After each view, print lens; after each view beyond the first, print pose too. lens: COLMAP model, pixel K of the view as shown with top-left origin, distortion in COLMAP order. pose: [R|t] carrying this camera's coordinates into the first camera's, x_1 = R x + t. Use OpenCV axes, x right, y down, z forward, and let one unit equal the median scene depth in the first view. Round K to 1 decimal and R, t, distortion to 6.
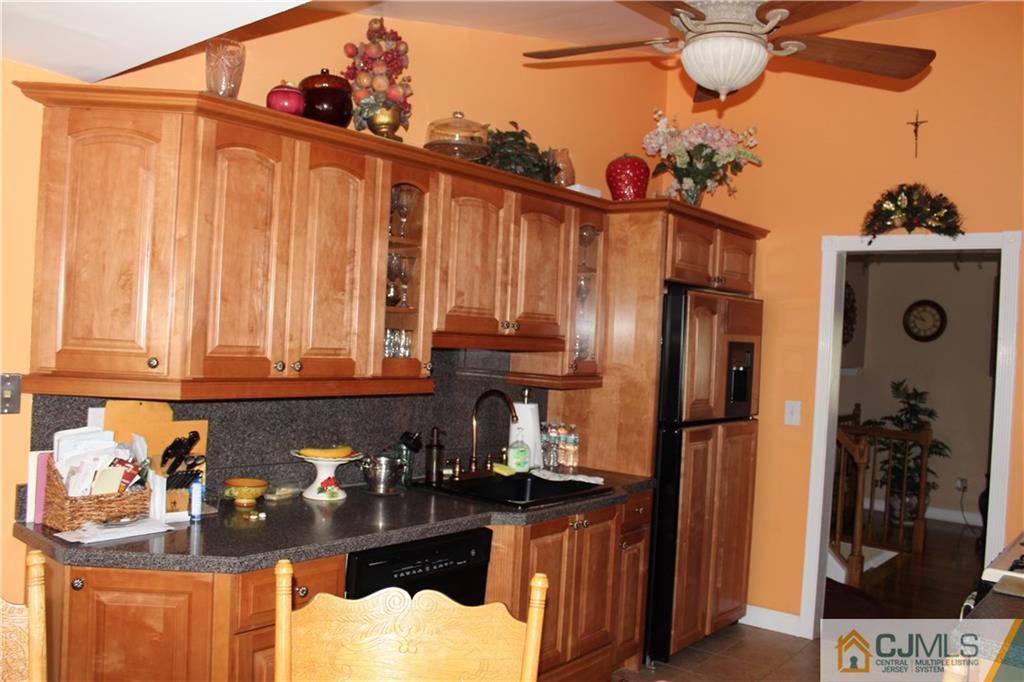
lens RADIAL K [[884.6, 0, 512.0], [0, 884.6, 341.0], [0, 0, 1]] dist [-0.104145, 0.011376]
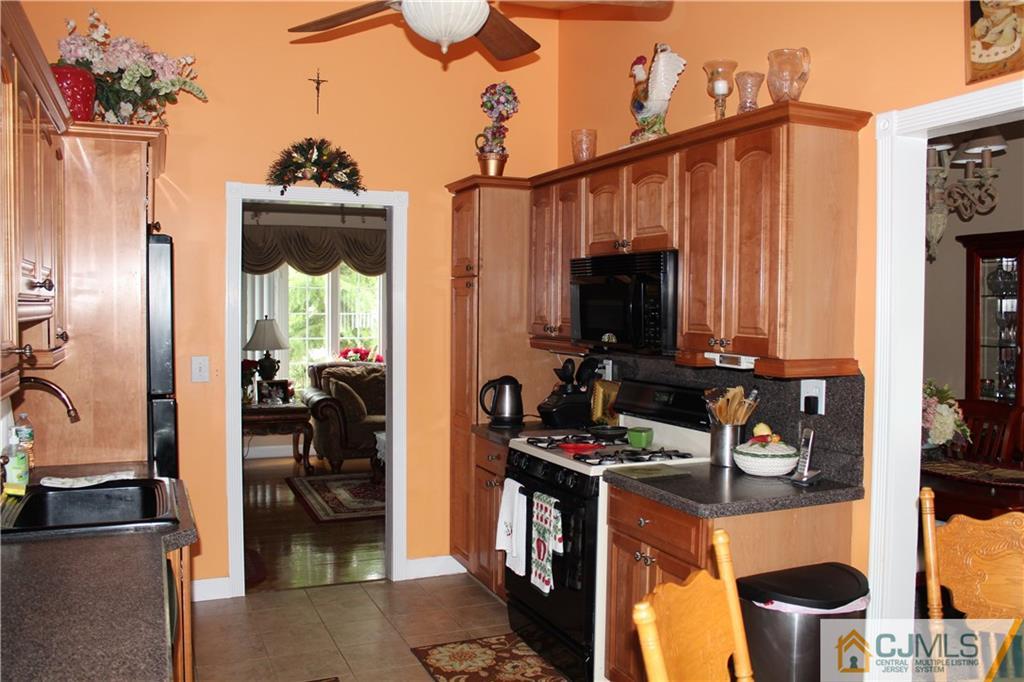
lens RADIAL K [[884.6, 0, 512.0], [0, 884.6, 341.0], [0, 0, 1]] dist [-0.104145, 0.011376]
pose [[0.457303, -0.076455, 0.886018, -0.389049], [0.013409, 0.996777, 0.079091, -0.018988], [-0.889210, -0.024288, 0.456854, 0.301633]]
